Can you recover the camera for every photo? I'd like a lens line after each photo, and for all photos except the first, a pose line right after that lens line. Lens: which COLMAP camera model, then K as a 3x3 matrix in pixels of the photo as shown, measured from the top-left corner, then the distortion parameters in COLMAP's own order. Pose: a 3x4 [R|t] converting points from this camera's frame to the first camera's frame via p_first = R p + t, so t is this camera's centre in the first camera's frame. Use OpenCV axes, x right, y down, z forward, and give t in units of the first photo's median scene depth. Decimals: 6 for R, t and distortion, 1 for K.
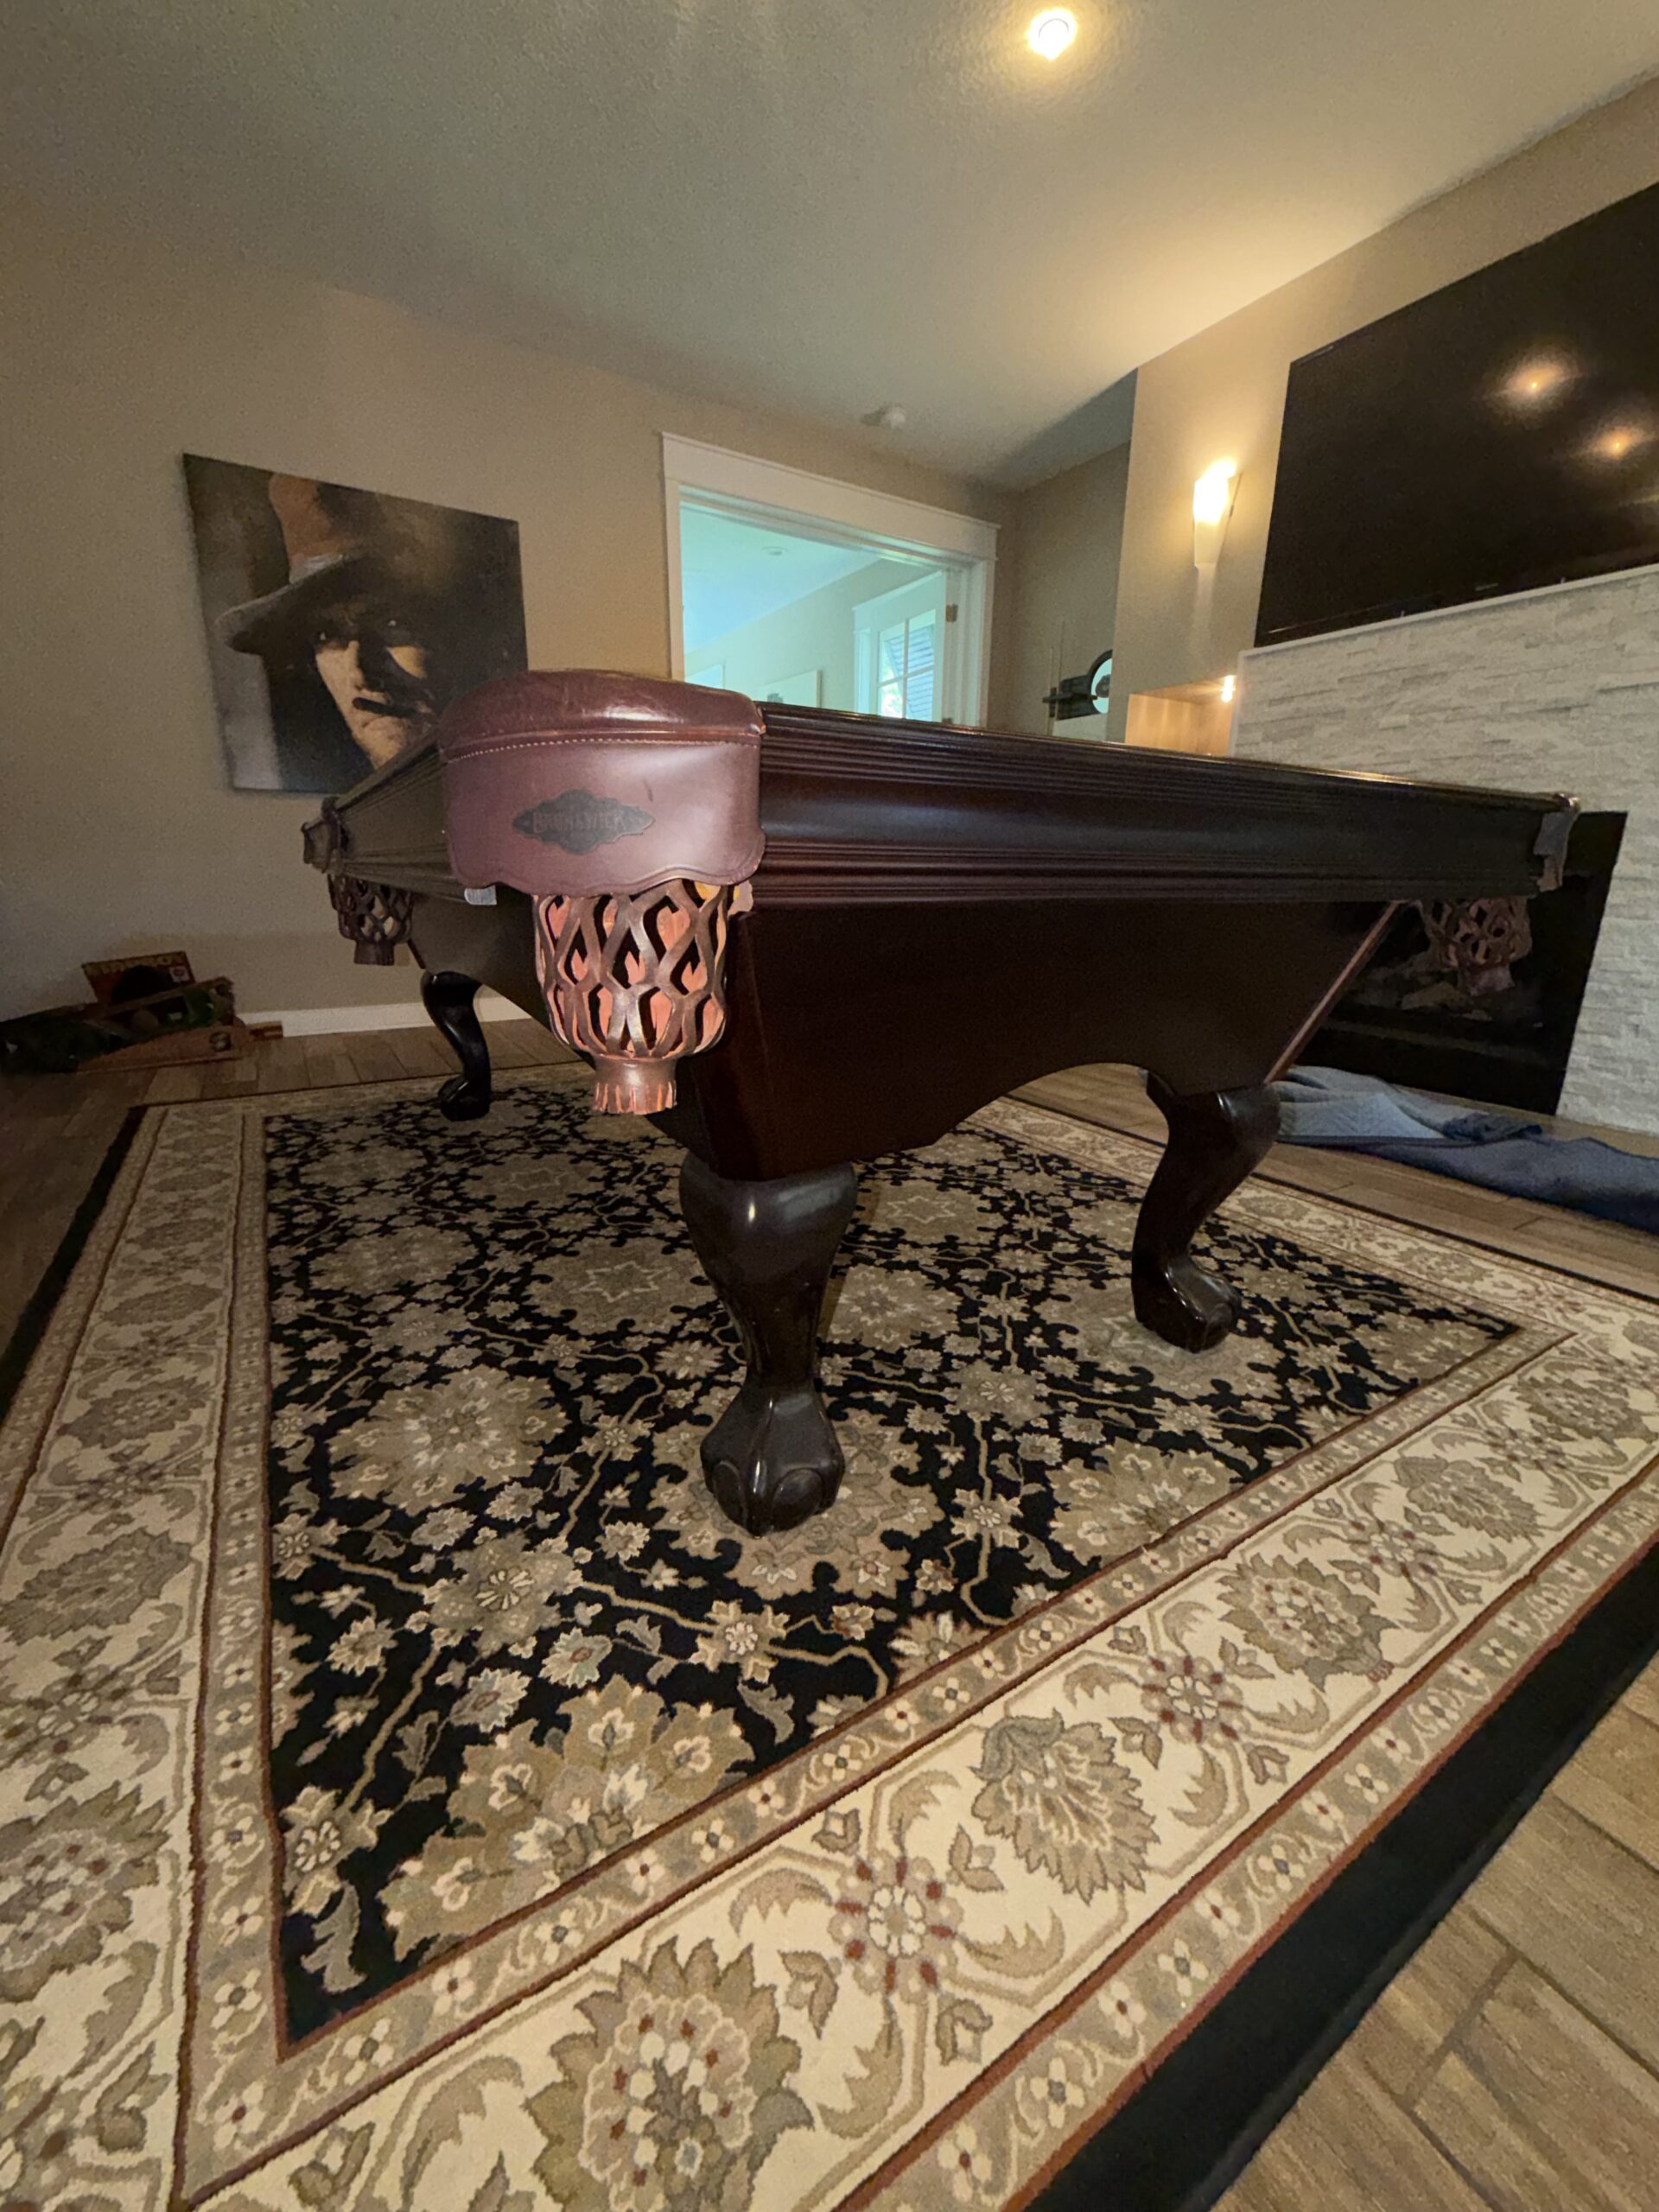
lens RADIAL K [[879.1, 0, 830.5], [0, 879.1, 1098.8], [0, 0, 1]] dist [-0.001187, 0.000073]
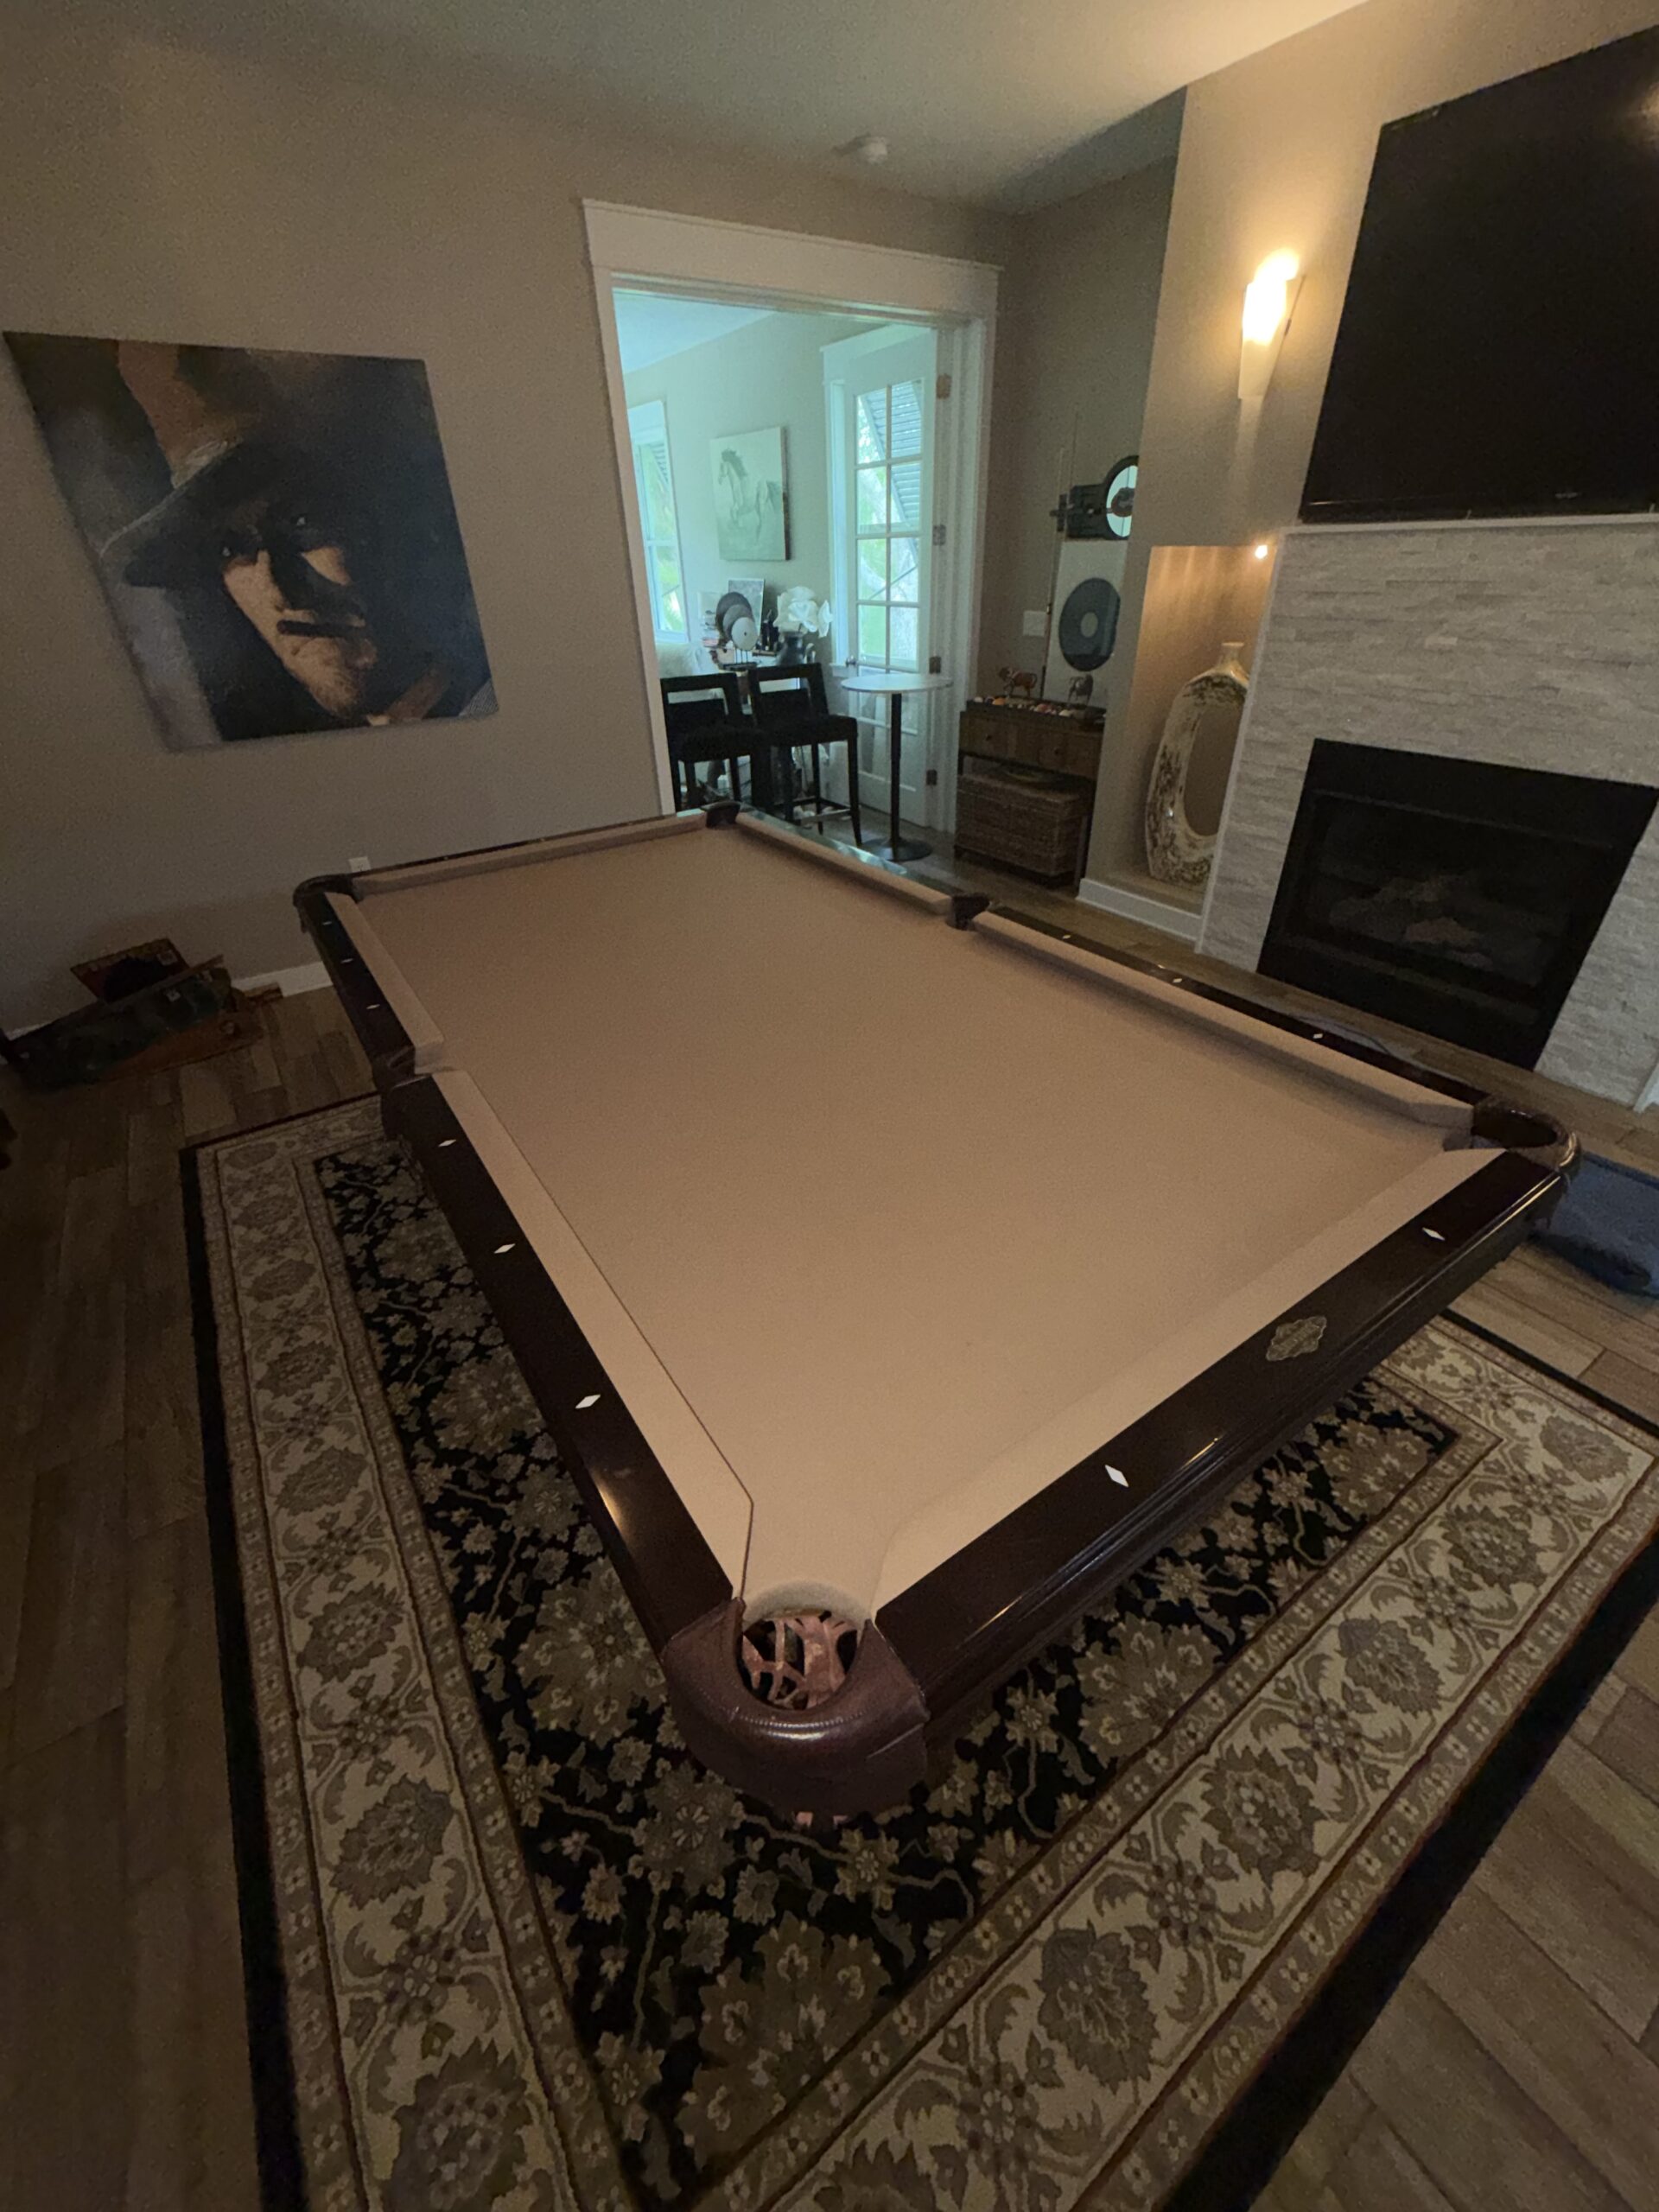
lens RADIAL K [[879.1, 0, 830.5], [0, 879.1, 1098.8], [0, 0, 1]] dist [-0.001187, 0.000073]
pose [[0.998370, -0.055929, 0.011396, -0.101850], [0.050046, 0.953750, 0.296406, -0.937543], [-0.027447, -0.295352, 0.954994, 0.010630]]
